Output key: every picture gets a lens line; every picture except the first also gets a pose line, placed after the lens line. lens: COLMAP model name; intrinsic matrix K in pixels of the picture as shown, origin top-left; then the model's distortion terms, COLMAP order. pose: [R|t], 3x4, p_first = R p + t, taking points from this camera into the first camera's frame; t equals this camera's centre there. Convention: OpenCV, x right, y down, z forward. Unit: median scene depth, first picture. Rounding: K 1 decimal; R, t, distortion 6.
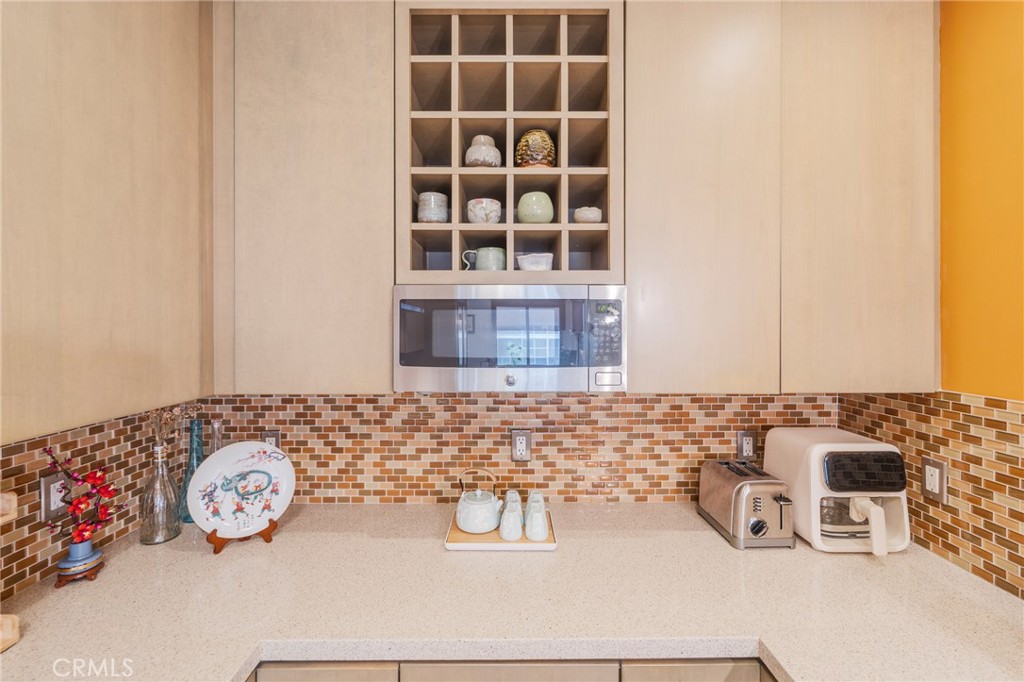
lens RADIAL K [[411.9, 0, 513.6], [0, 411.9, 319.6], [0, 0, 1]] dist [-0.001185, -0.000175]
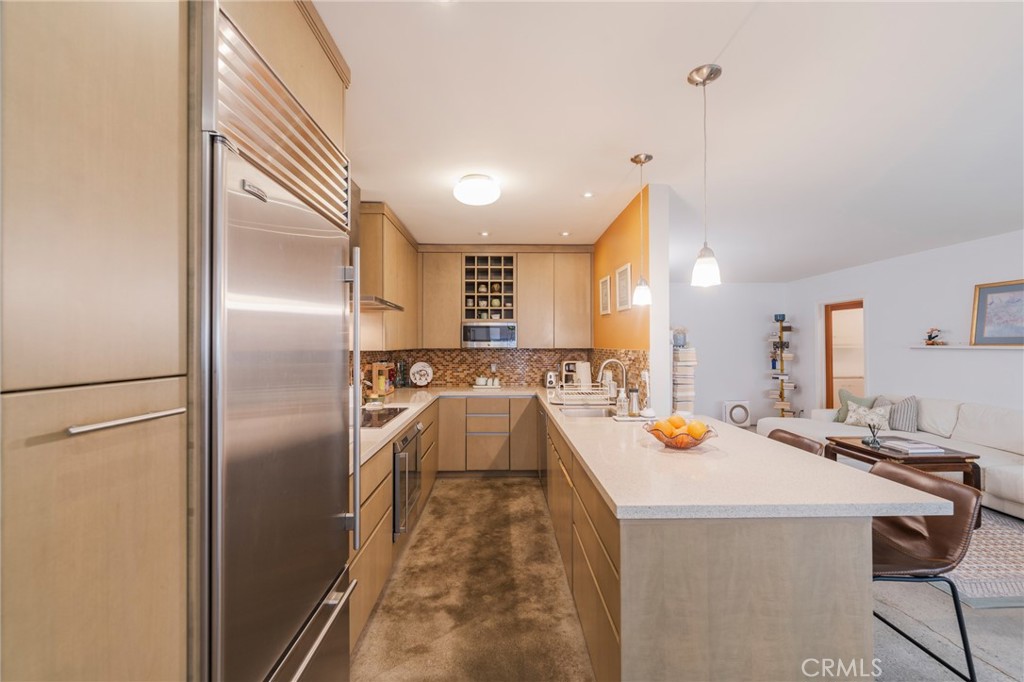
lens RADIAL K [[410.2, 0, 512.0], [0, 410.2, 341.0], [0, 0, 1]] dist [-0.000191, -0.000033]
pose [[0.999924, 0.001467, 0.012269, 0.165169], [-0.001484, 0.999998, 0.001428, 0.097924], [-0.012267, -0.001446, 0.999924, -3.043314]]
